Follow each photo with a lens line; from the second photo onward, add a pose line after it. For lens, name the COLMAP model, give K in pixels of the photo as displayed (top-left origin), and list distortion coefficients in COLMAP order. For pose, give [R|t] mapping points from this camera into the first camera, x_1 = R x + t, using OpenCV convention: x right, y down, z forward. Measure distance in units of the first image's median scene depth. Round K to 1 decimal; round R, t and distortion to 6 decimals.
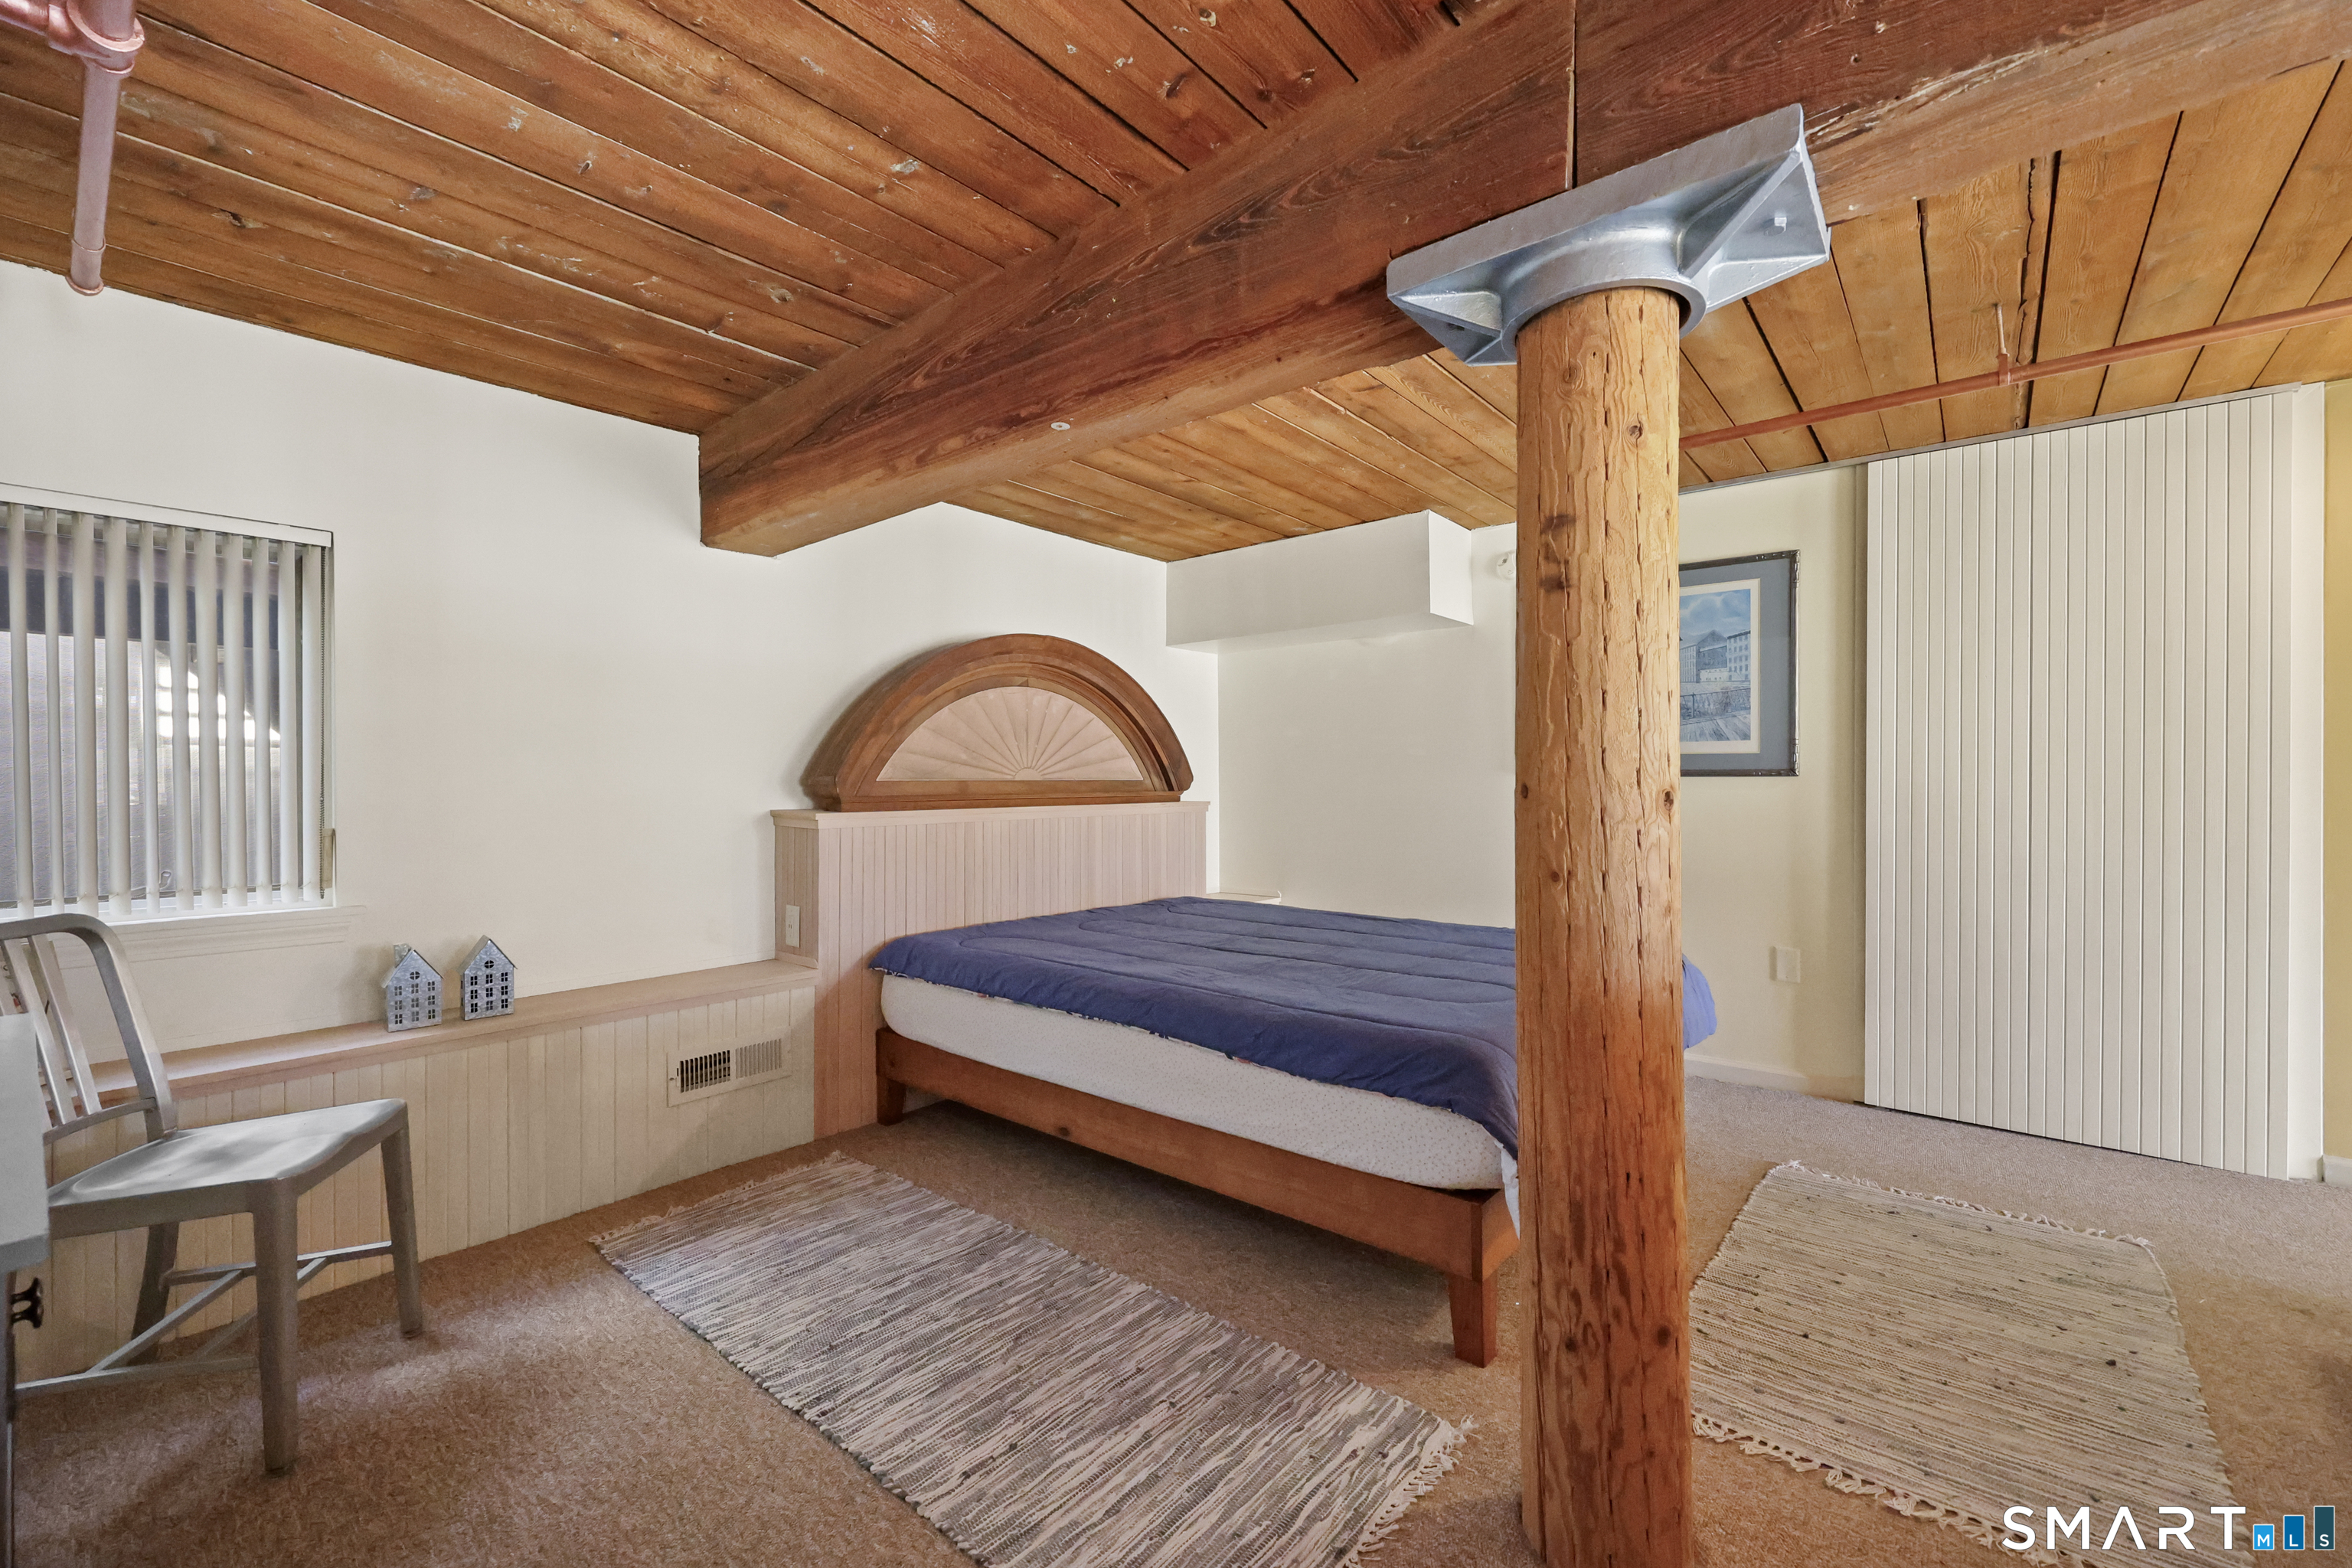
lens RADIAL K [[947.2, 0, 1198.0], [0, 947.2, 778.3], [0, 0, 1]] dist [-0.000933, -0.000128]
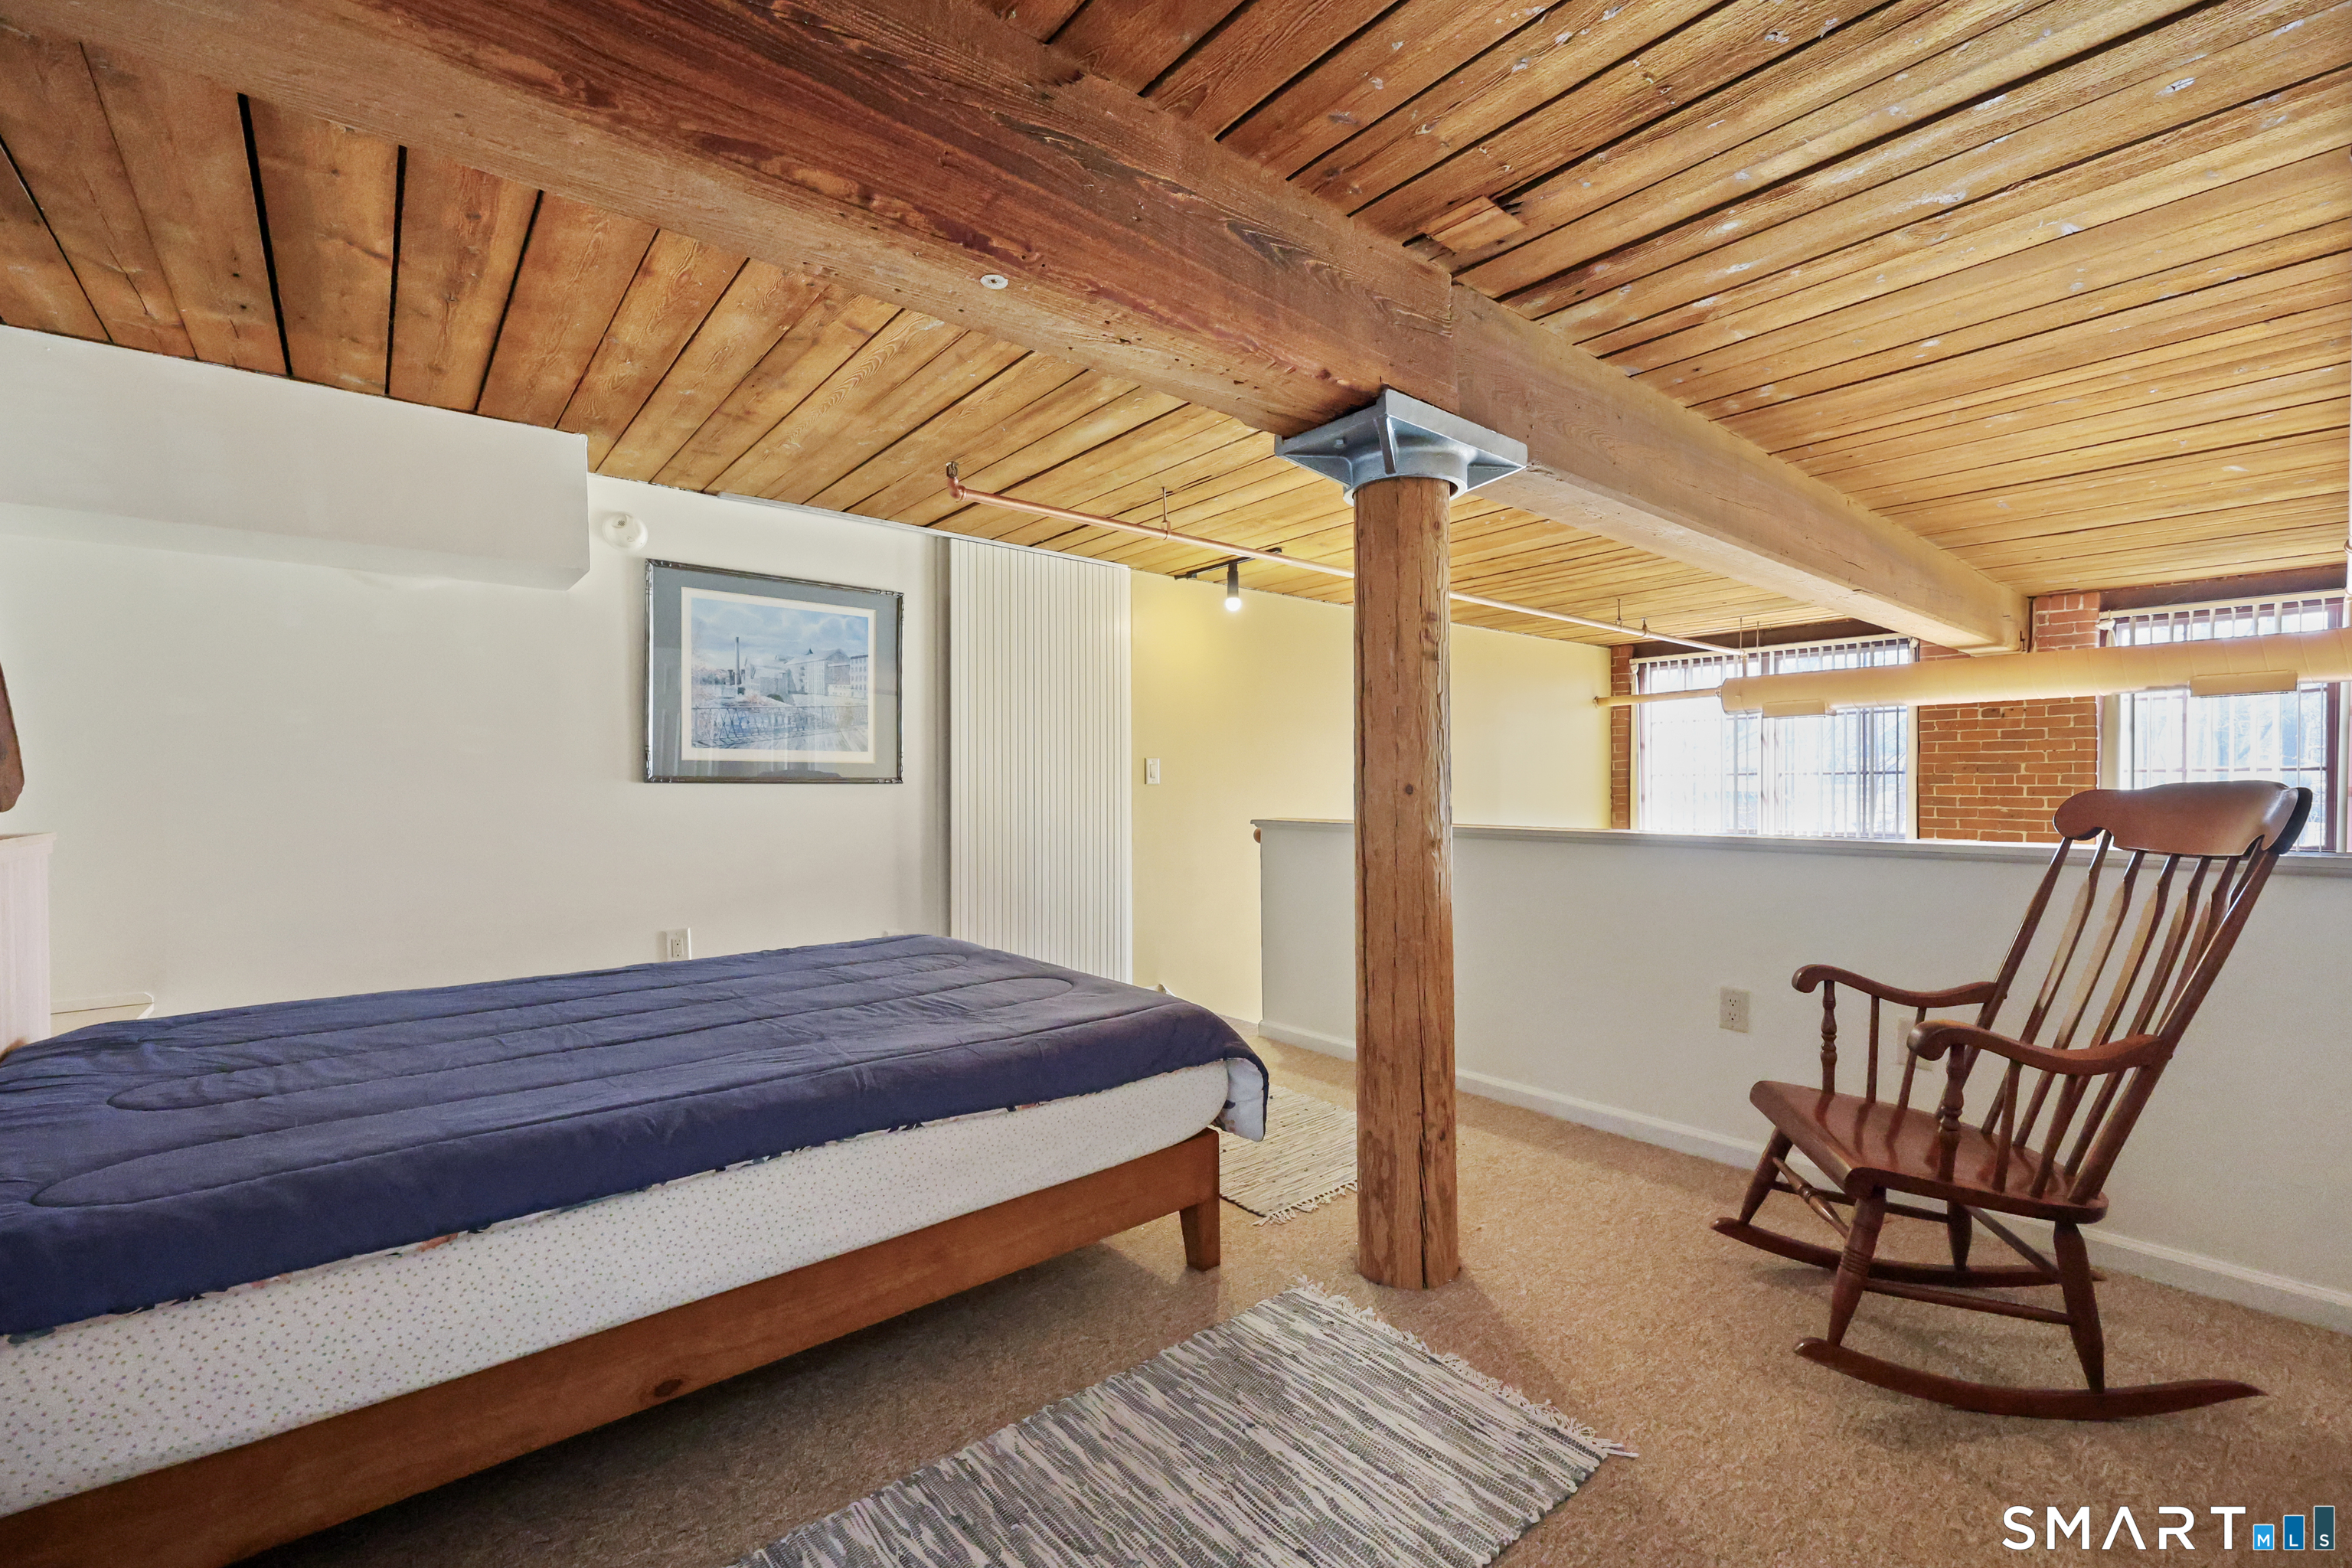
lens RADIAL K [[947.2, 0, 1196.5], [0, 947.2, 792.9], [0, 0, 1]] dist [-0.000933, -0.000128]
pose [[0.193355, -0.005907, 0.981111, -0.716234], [0.002844, 0.999981, 0.005460, 0.006584], [-0.981125, 0.001734, 0.193368, 0.629565]]
